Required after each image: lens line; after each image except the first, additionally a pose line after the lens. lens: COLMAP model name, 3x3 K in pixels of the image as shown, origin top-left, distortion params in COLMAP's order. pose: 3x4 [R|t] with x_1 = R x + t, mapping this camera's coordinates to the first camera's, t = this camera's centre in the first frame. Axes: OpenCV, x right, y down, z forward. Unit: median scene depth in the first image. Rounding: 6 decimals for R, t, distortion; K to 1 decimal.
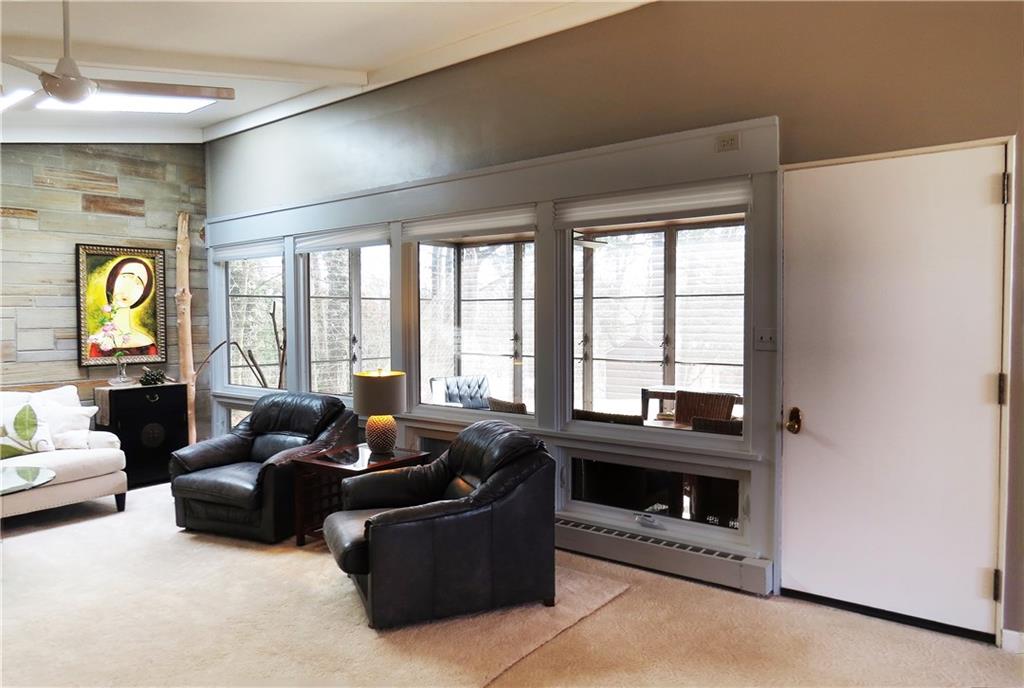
lens RADIAL K [[725.6, 0, 512.0], [0, 725.6, 344.0], [0, 0, 1]] dist [-0.020379, 0.001602]
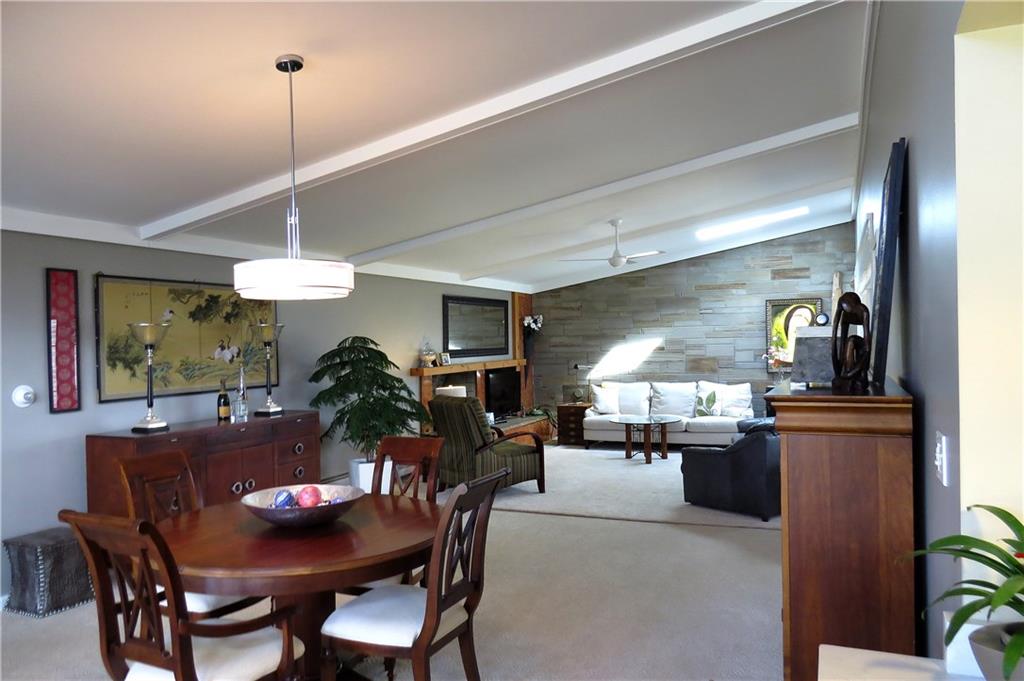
lens RADIAL K [[731.9, 0, 512.0], [0, 731.9, 340.5], [0, 0, 1]] dist [-0.025141, 0.004413]
pose [[0.262273, 0.006127, -0.964974, 0.849402], [-0.022242, 0.999753, 0.000302, -0.029571], [0.964737, 0.021384, 0.262344, -0.023066]]
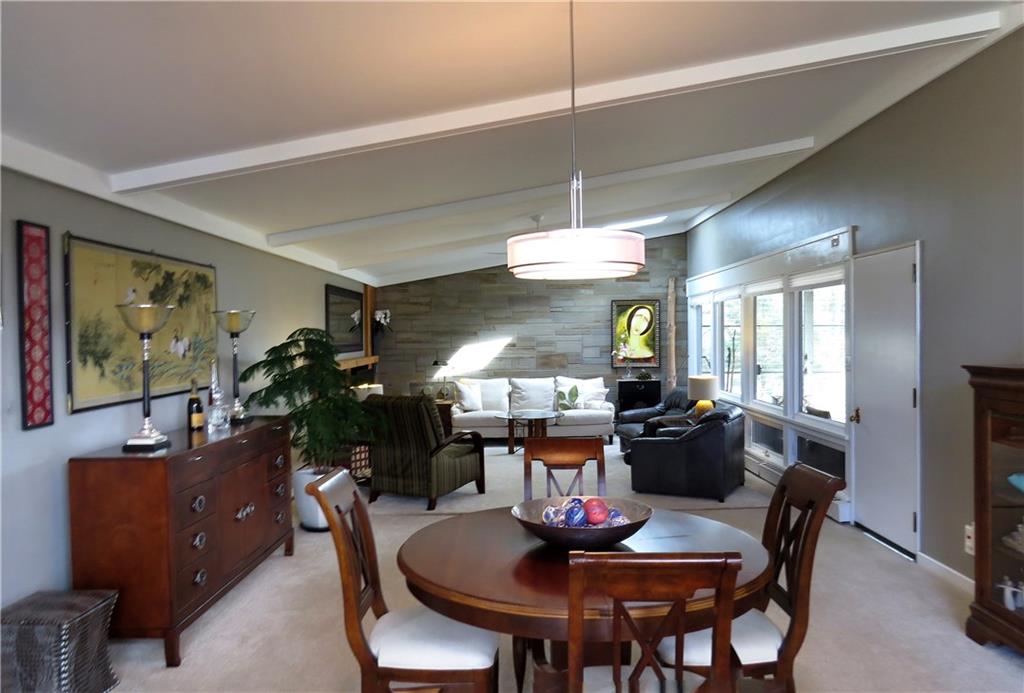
lens RADIAL K [[722.6, 0, 512.0], [0, 722.6, 346.5], [0, 0, 1]] dist [-0.025851, 0.003332]
pose [[0.629070, 0.016127, -0.777182, 0.627081], [-0.026863, 0.999639, -0.001000, -0.012765], [0.776885, 0.021507, 0.629276, -0.327799]]
